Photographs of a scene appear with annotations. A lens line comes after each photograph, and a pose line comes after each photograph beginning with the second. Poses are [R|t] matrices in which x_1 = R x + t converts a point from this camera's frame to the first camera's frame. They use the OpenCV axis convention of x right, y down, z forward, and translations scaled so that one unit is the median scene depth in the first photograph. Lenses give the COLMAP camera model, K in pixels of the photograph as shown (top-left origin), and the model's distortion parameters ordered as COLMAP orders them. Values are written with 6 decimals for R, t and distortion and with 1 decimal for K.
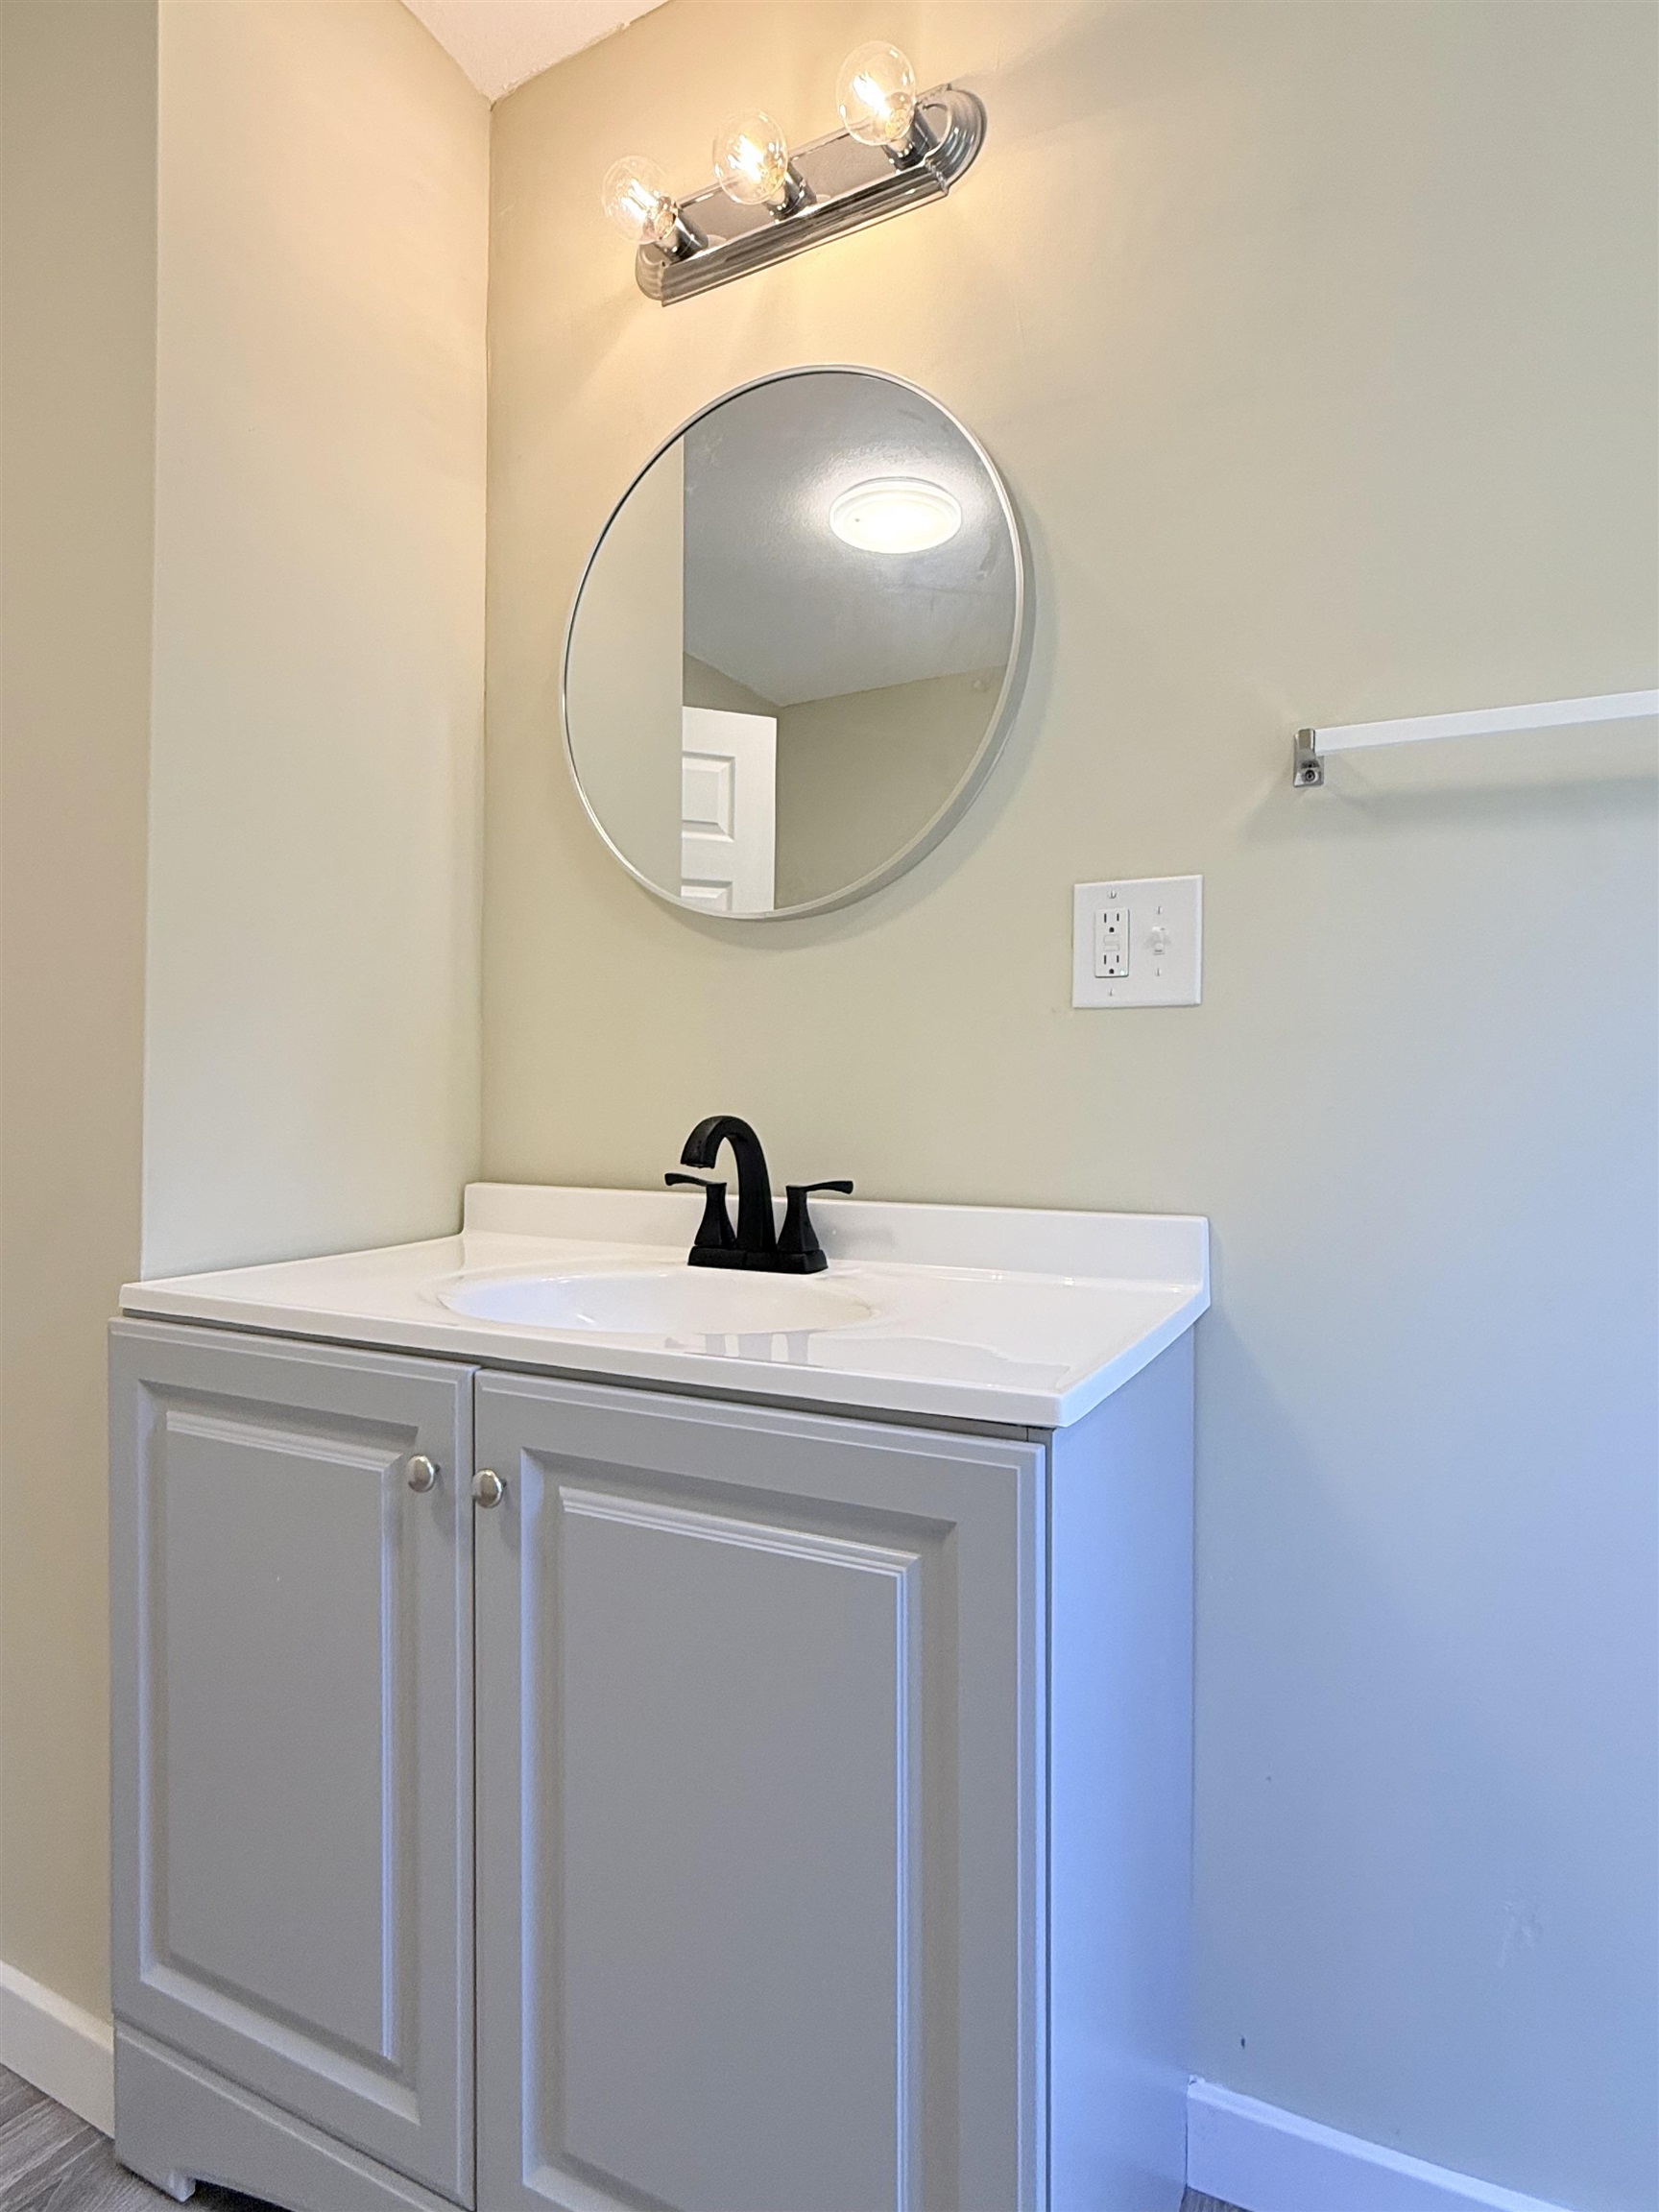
lens RADIAL K [[1208.4, 0, 839.2], [0, 1208.4, 1095.3], [0, 0, 1]] dist [-0.002483, 0.001108]
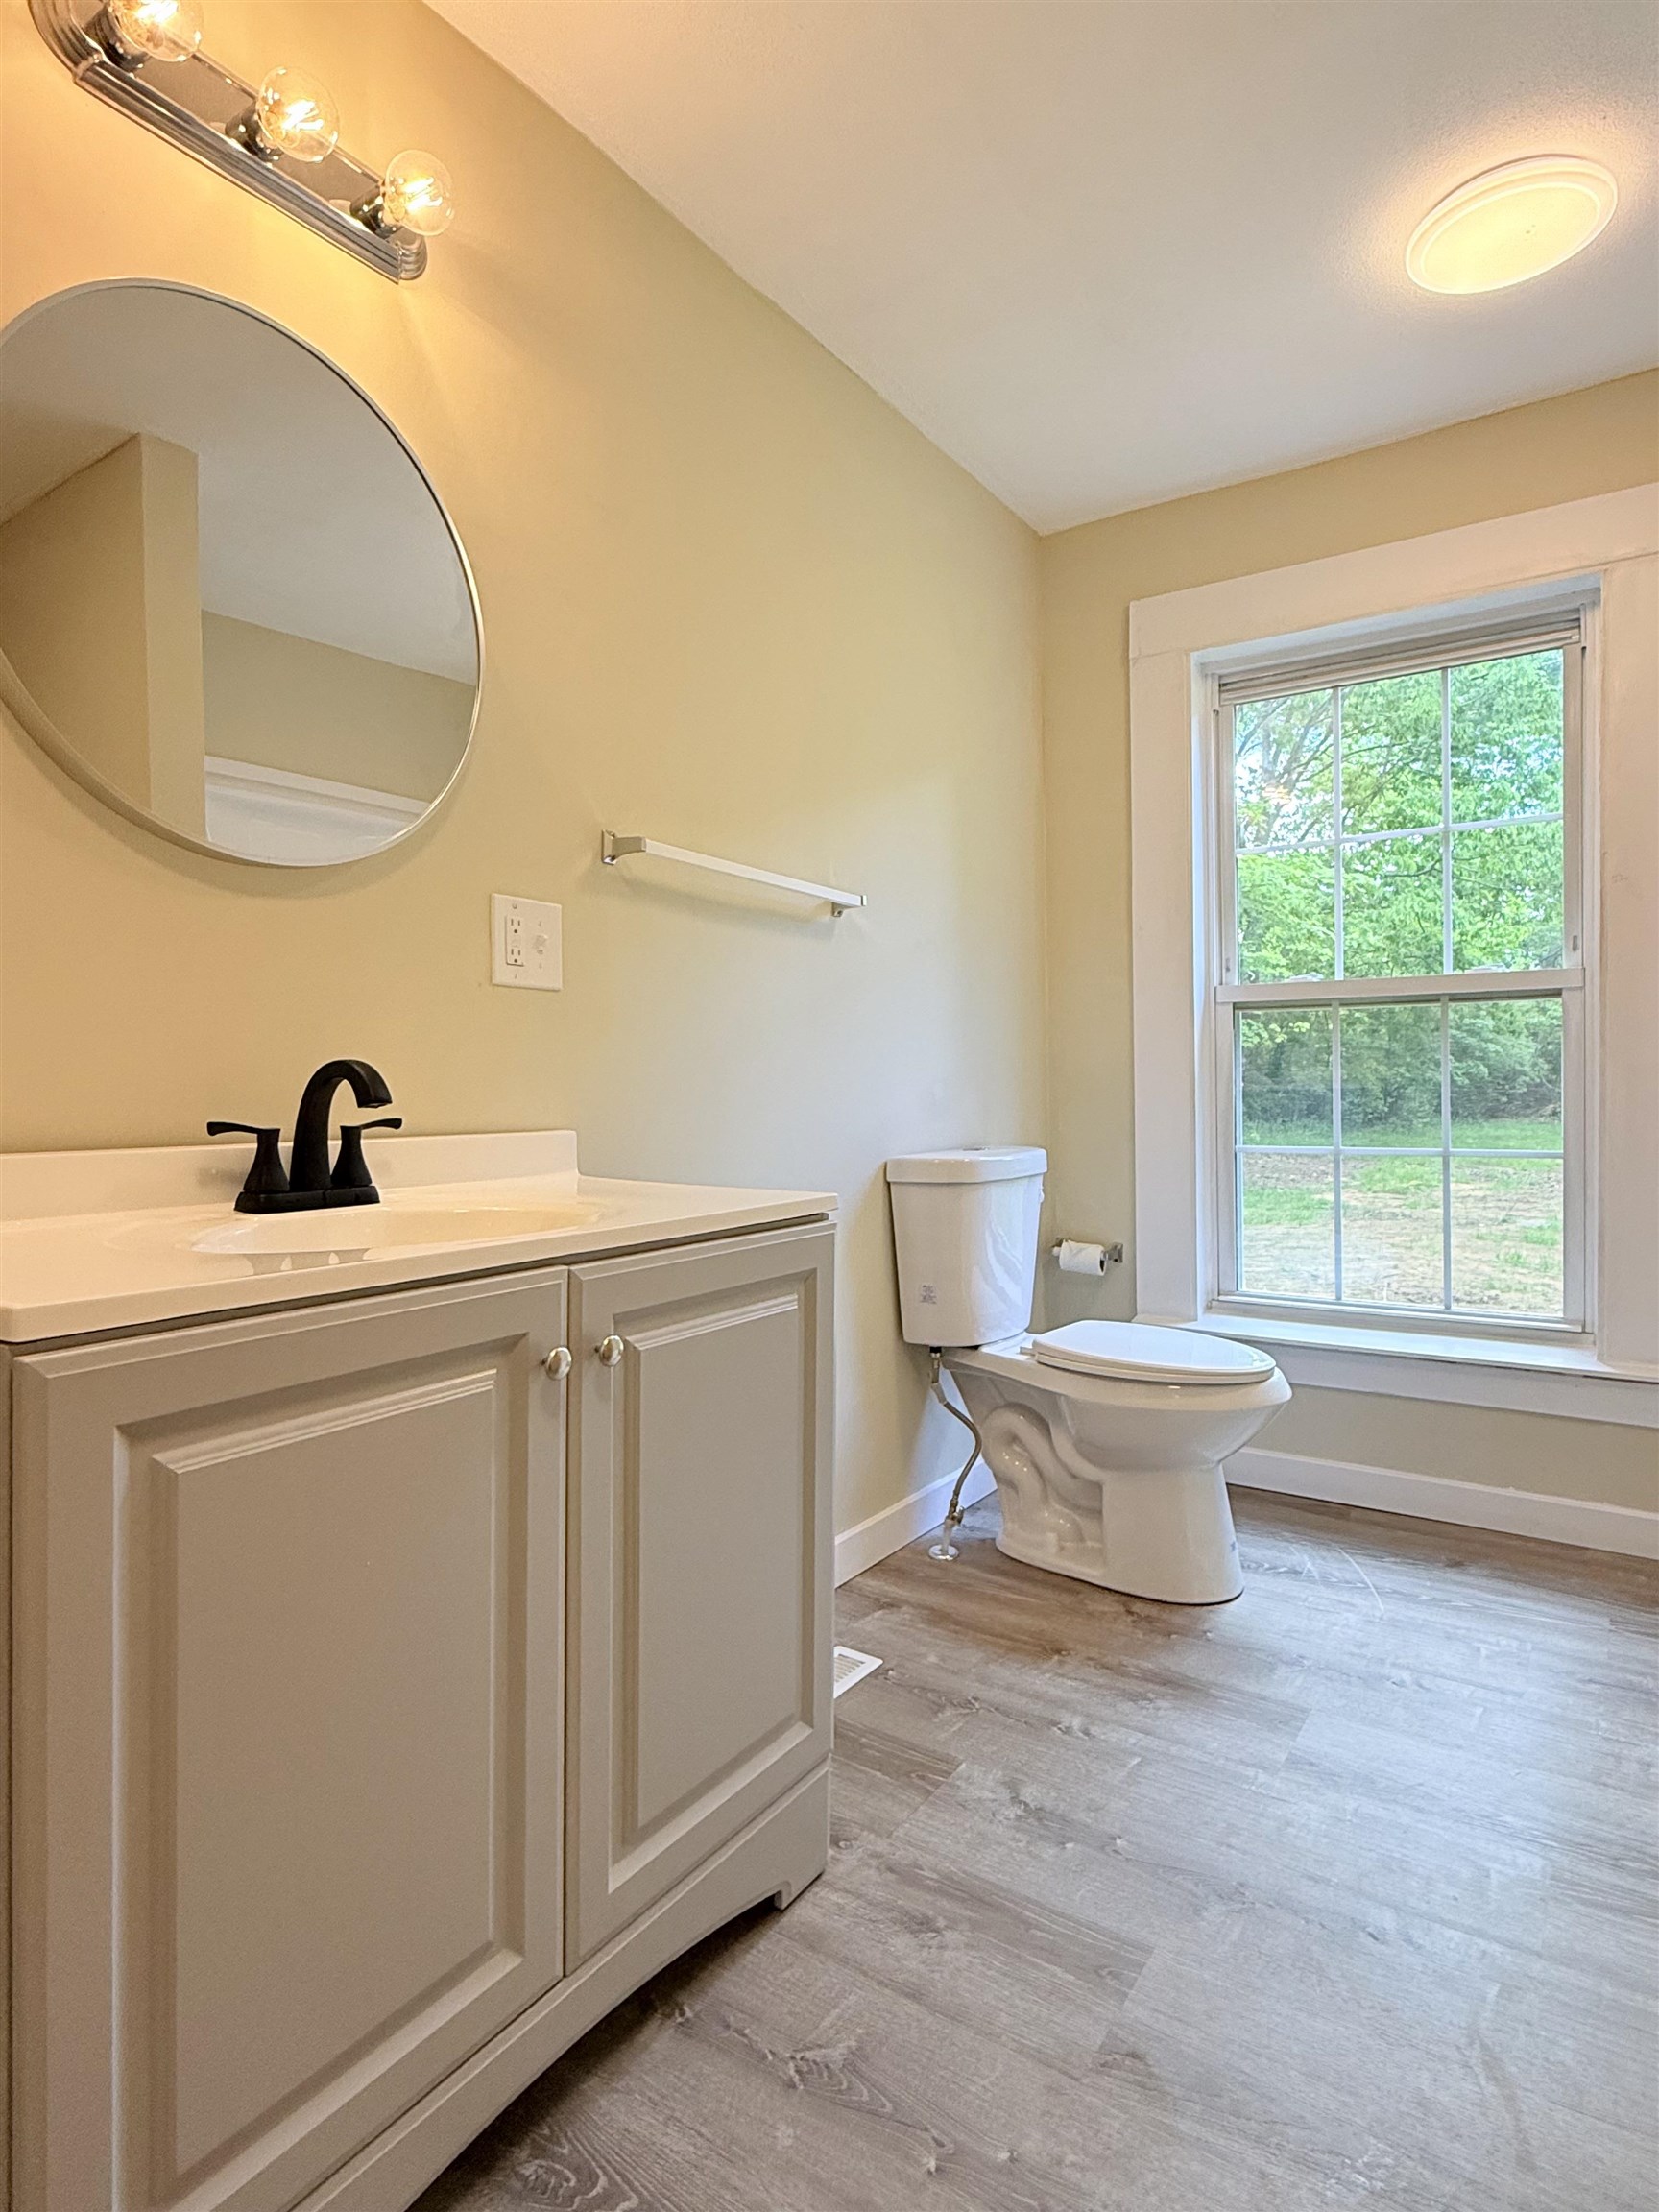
lens RADIAL K [[1208.4, 0, 832.2], [0, 1208.4, 1101.8], [0, 0, 1]] dist [-0.002483, 0.001108]
pose [[0.108730, -0.018555, 0.993898, -1.141488], [-0.001937, 0.999820, 0.018878, 0.033941], [-0.994069, -0.003978, 0.108675, 0.485426]]
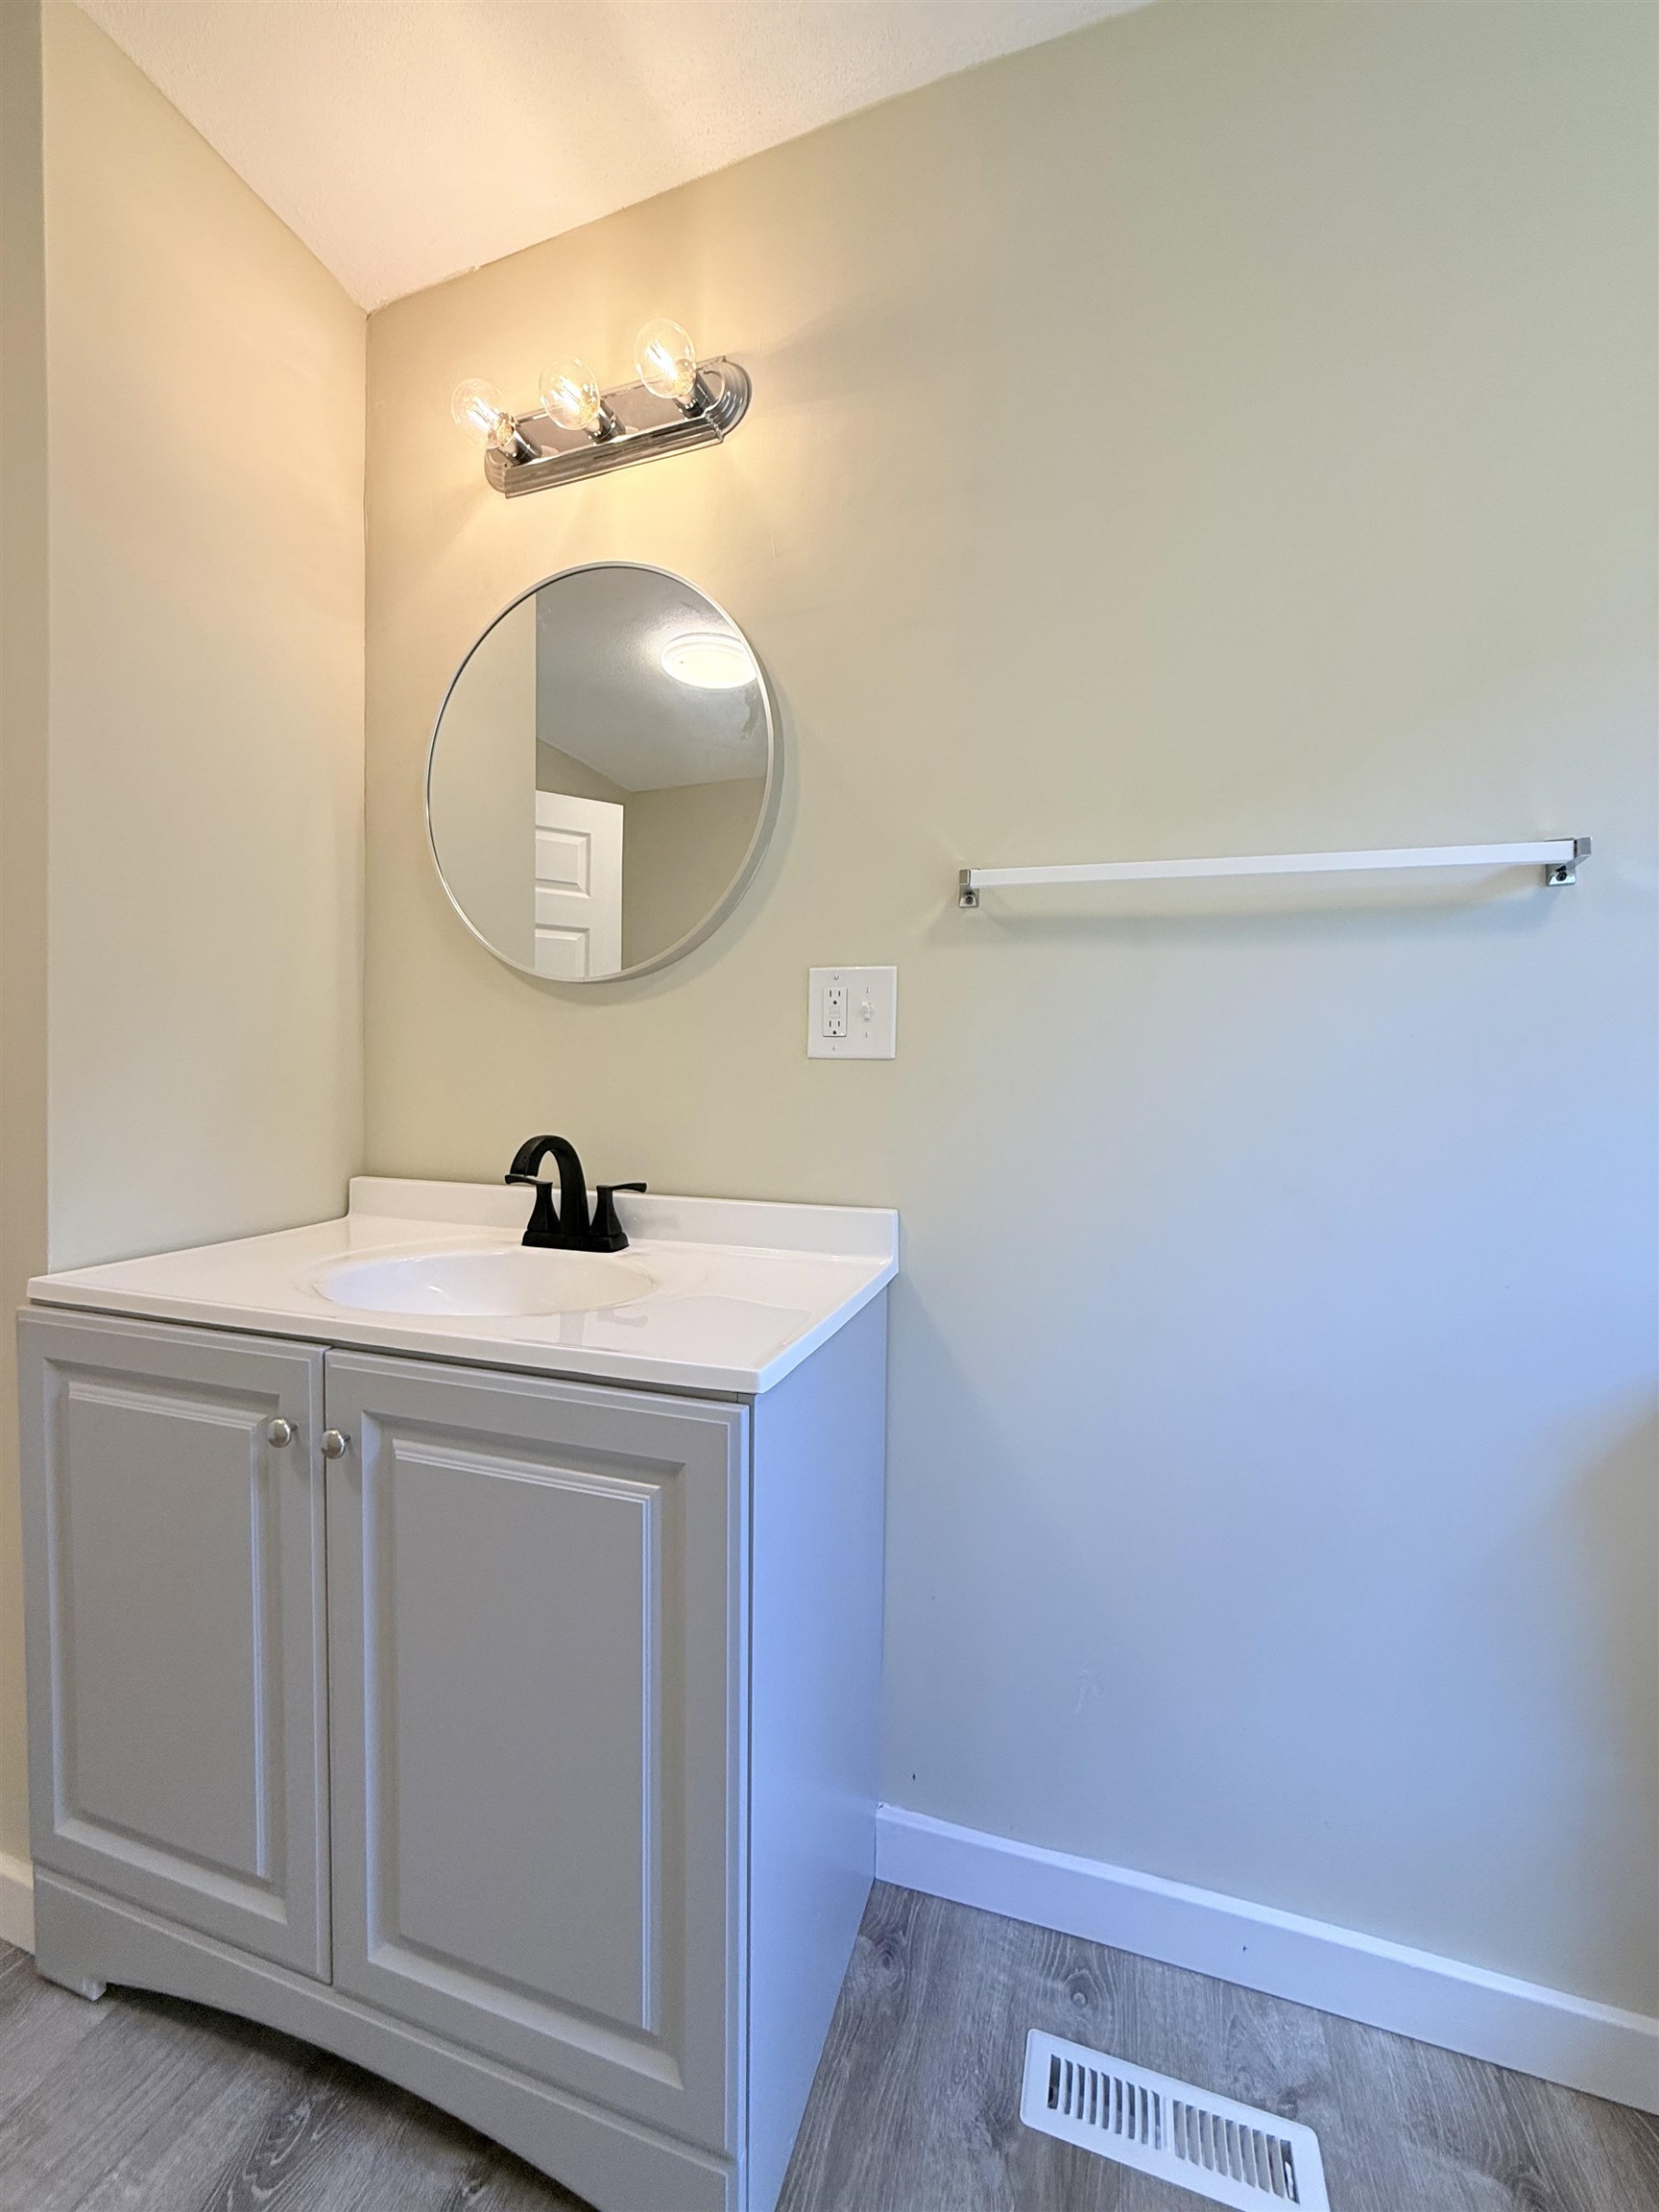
lens RADIAL K [[875.8, 0, 833.8], [0, 875.8, 1098.4], [0, 0, 1]] dist [-0.000877, 0.000436]
pose [[0.987533, 0.004559, 0.157347, 0.067072], [-0.009846, 0.999412, 0.032841, -0.060391], [-0.157105, -0.033981, 0.986997, 0.004294]]
